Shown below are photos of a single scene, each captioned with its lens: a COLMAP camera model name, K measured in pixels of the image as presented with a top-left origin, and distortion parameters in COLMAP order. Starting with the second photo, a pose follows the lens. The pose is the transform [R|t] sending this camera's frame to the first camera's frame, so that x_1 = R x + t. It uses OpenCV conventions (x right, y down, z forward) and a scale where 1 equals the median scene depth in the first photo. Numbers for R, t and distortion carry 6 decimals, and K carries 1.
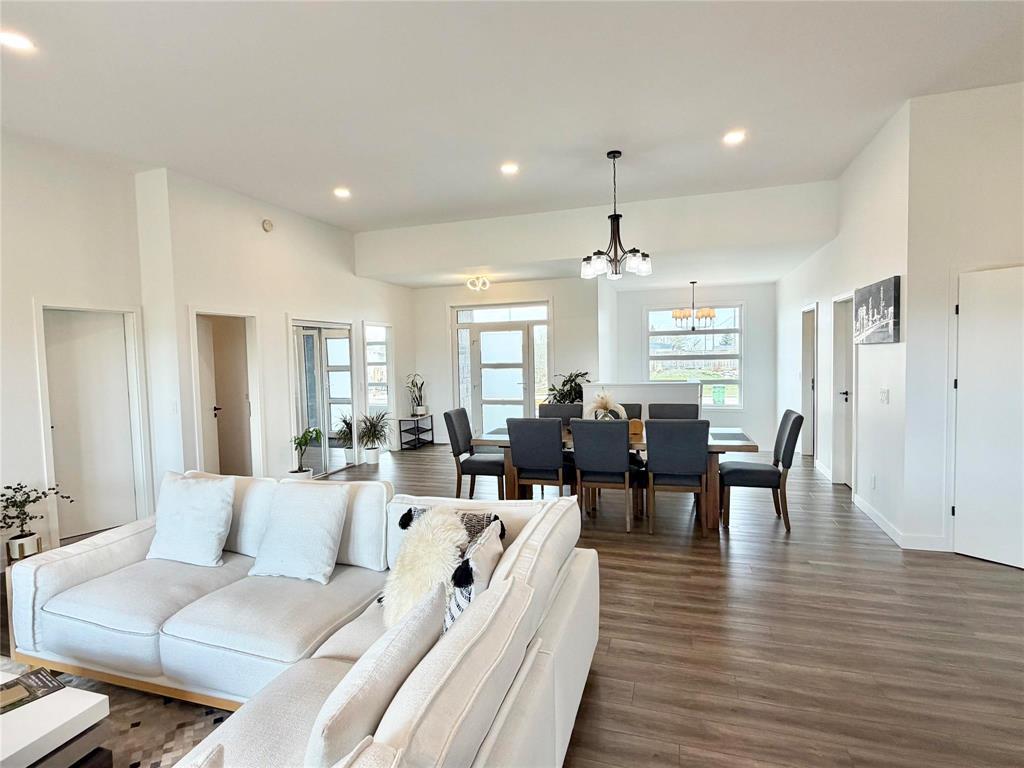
lens RADIAL K [[527.9, 0, 497.3], [0, 527.9, 378.6], [0, 0, 1]] dist [-0.009006, 0.007335]
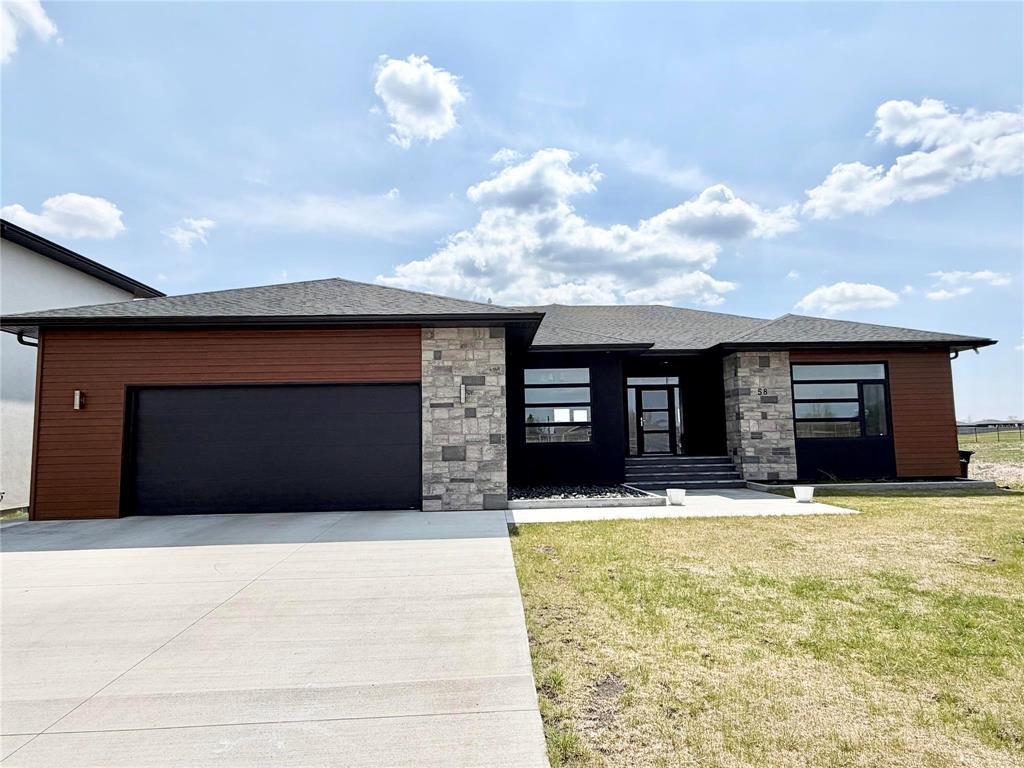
lens RADIAL K [[595.8, 0, 512.7], [0, 595.8, 385.0], [0, 0, 1]] dist [-0.000938, 0.000538]
pose [[0.927370, 0.042973, 0.371669, -1.738962], [0.013398, 0.988931, -0.147772, 0.262216], [-0.373905, 0.142019, 0.916529, -0.890941]]
